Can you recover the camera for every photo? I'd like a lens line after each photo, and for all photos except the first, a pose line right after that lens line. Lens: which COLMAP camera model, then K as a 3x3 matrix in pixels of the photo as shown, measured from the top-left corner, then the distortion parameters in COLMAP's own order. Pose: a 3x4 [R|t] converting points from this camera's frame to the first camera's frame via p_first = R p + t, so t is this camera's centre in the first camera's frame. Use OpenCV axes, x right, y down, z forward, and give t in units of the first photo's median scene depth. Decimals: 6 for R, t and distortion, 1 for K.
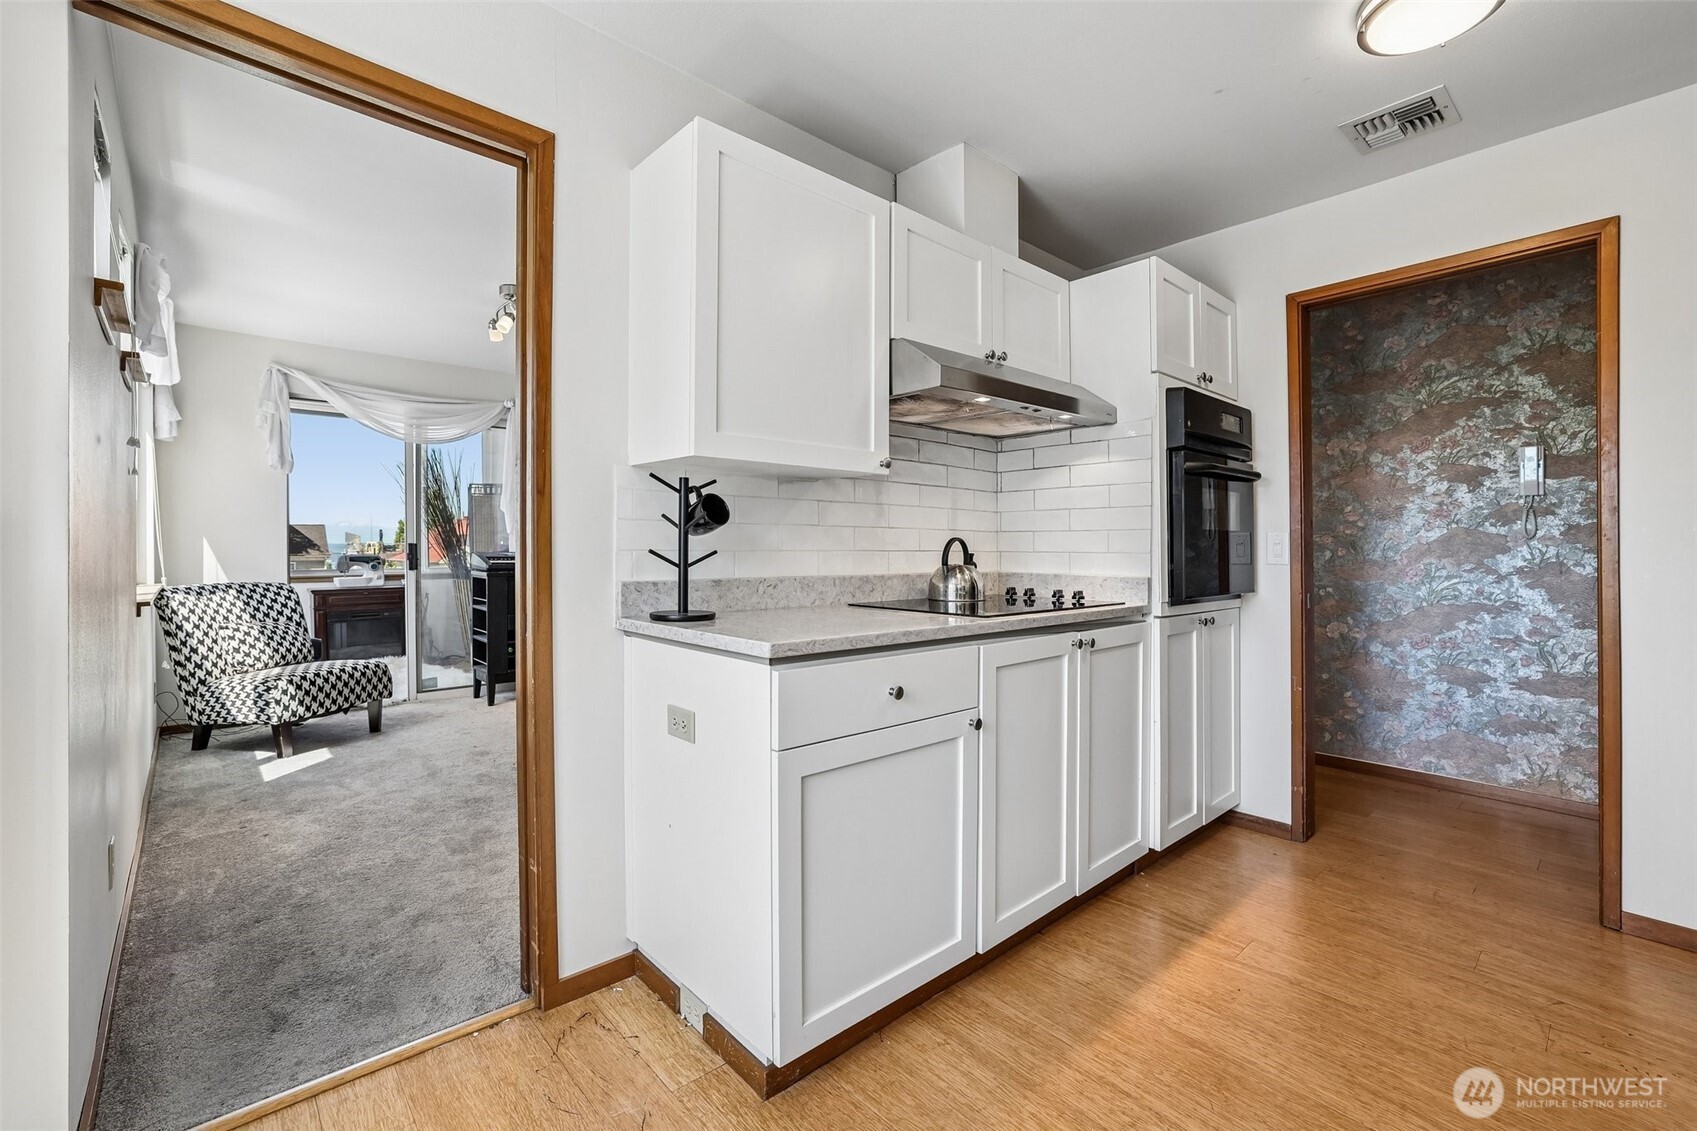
lens RADIAL K [[738.1, 0, 835.7], [0, 738.1, 554.6], [0, 0, 1]] dist [-0.033196, 0.008123]
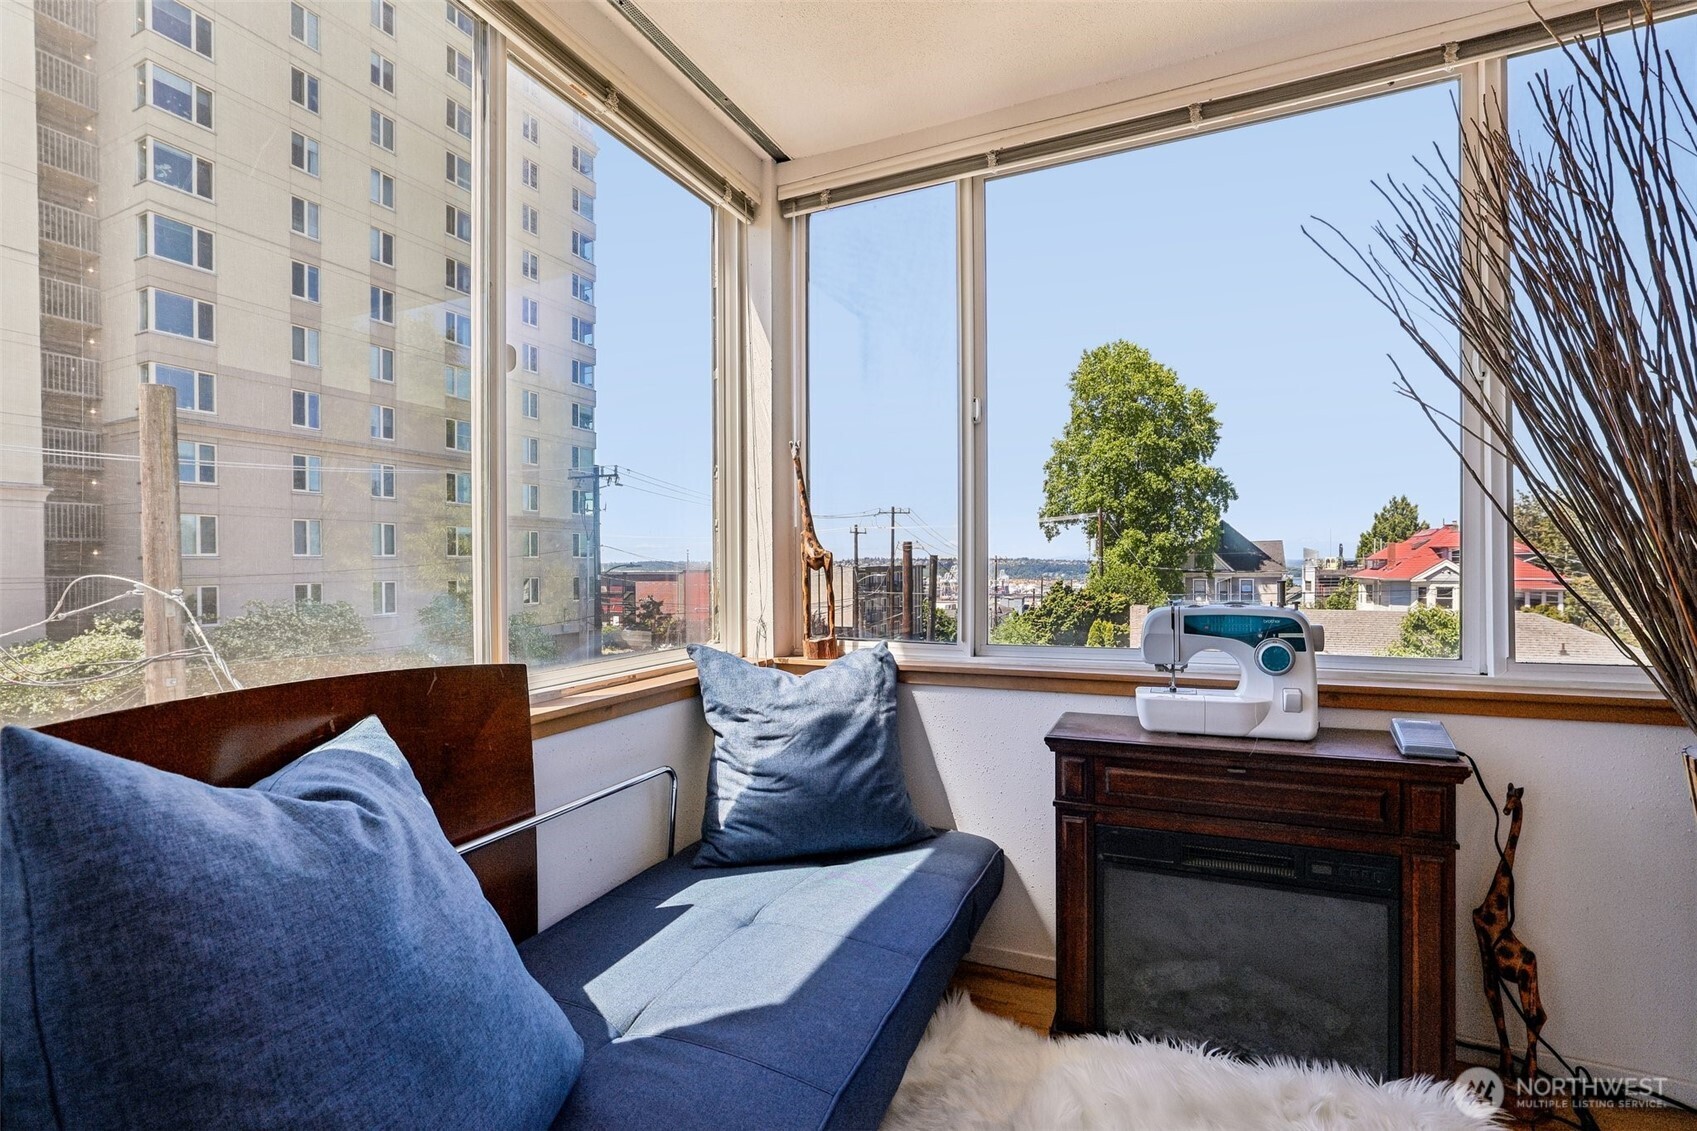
lens RADIAL K [[738.1, 0, 853.2], [0, 738.1, 576.8], [0, 0, 1]] dist [-0.033196, 0.008123]
pose [[0.410088, 0.008103, -0.912010, -0.686970], [-0.000019, 0.999961, 0.008876, -0.019621], [0.912046, -0.003622, 0.410072, 1.131070]]
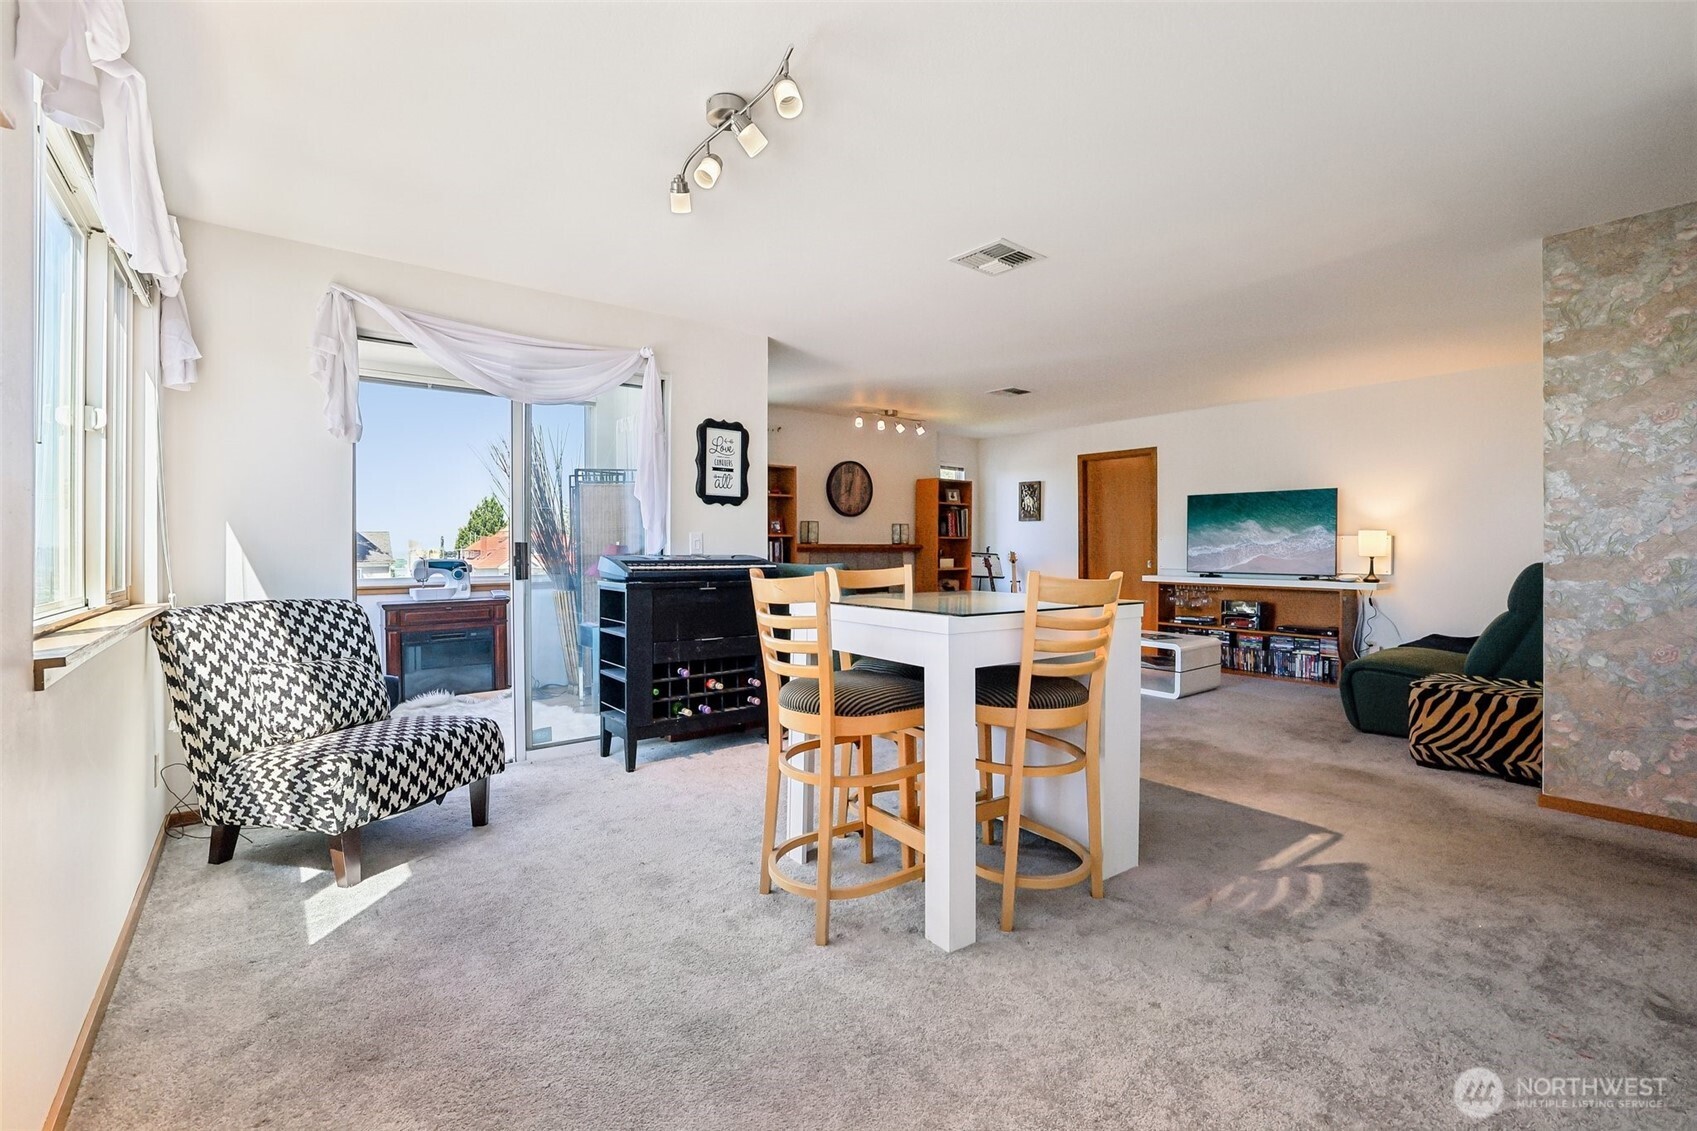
lens RADIAL K [[738.1, 0, 842.8], [0, 738.1, 548.8], [0, 0, 1]] dist [-0.033196, 0.008123]
pose [[0.998508, -0.005253, -0.054350, -0.252447], [0.004490, 0.999890, -0.014148, 0.002680], [0.054418, 0.013883, 0.998422, 0.333653]]
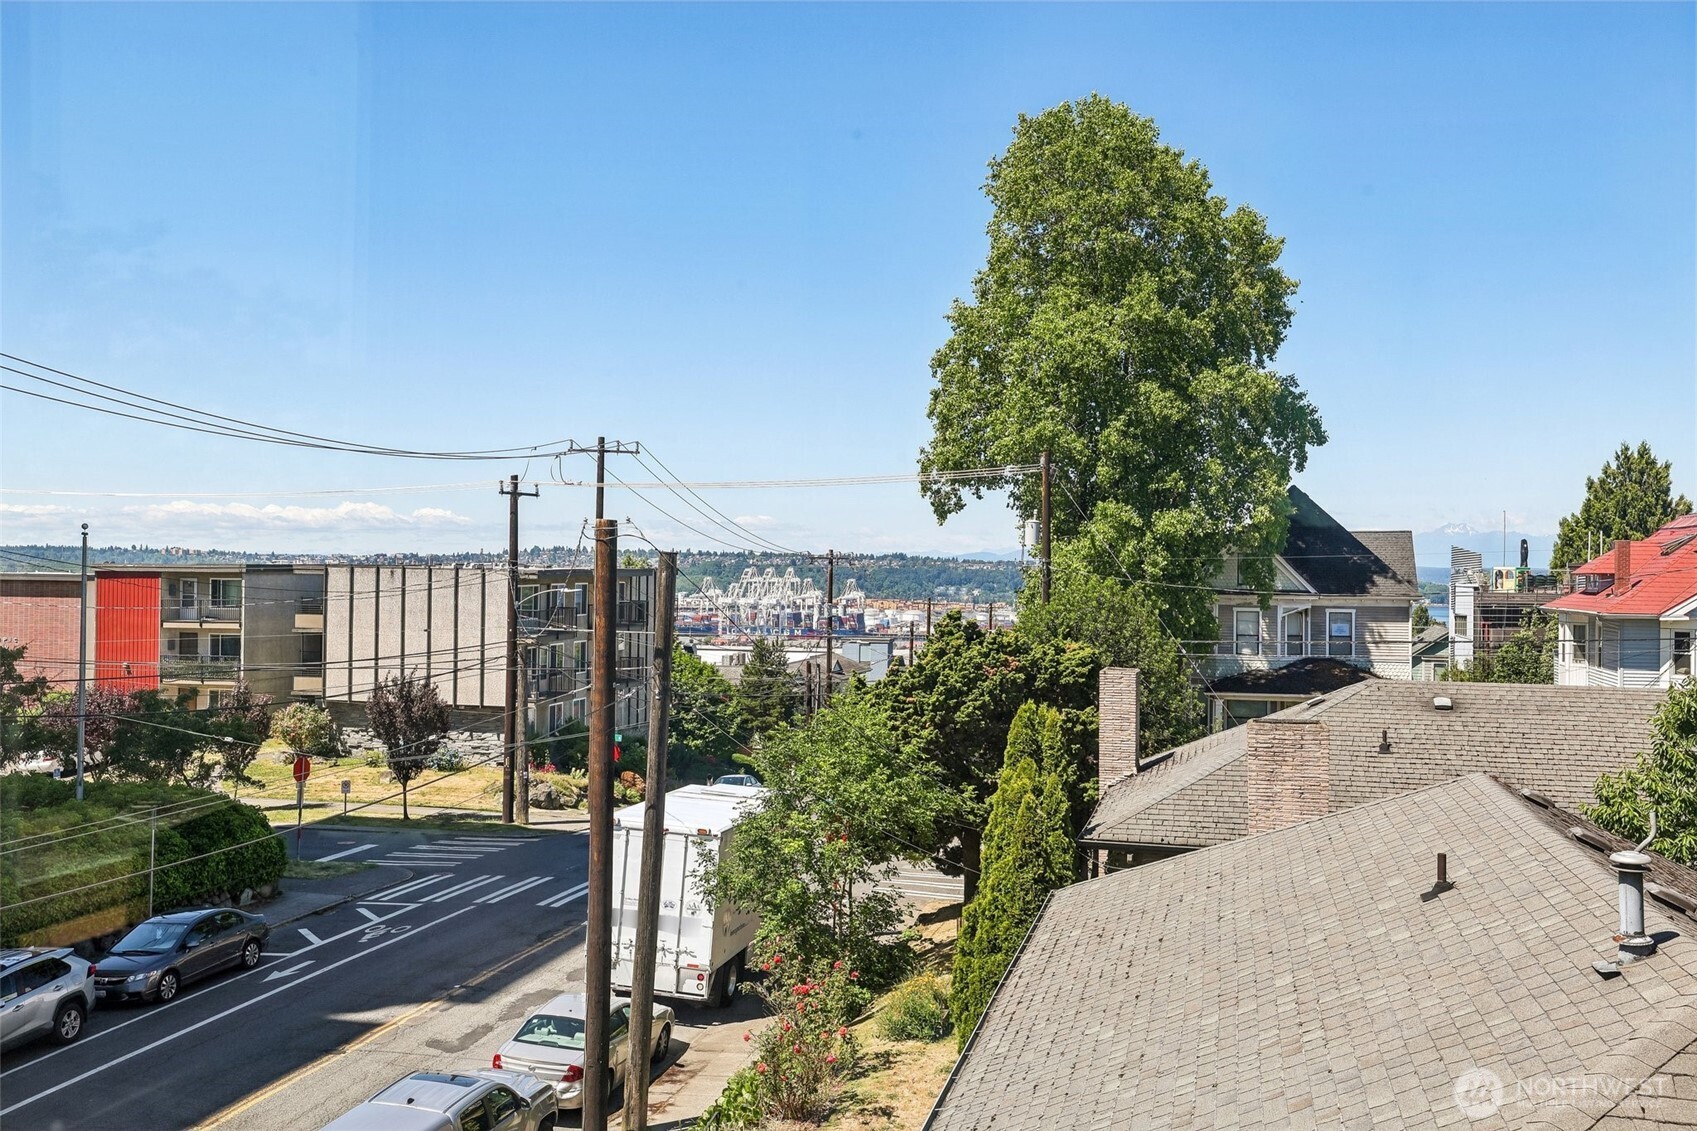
lens RADIAL K [[1607.7, 0, 838.4], [0, 1607.7, 558.1], [0, 0, 1]] dist [0.049374, 0.000000]
pose [[0.575823, -0.002013, -0.817572, -0.852681], [-0.015355, 0.999794, -0.013276, -0.052633], [0.817430, 0.020198, 0.575674, 1.364795]]
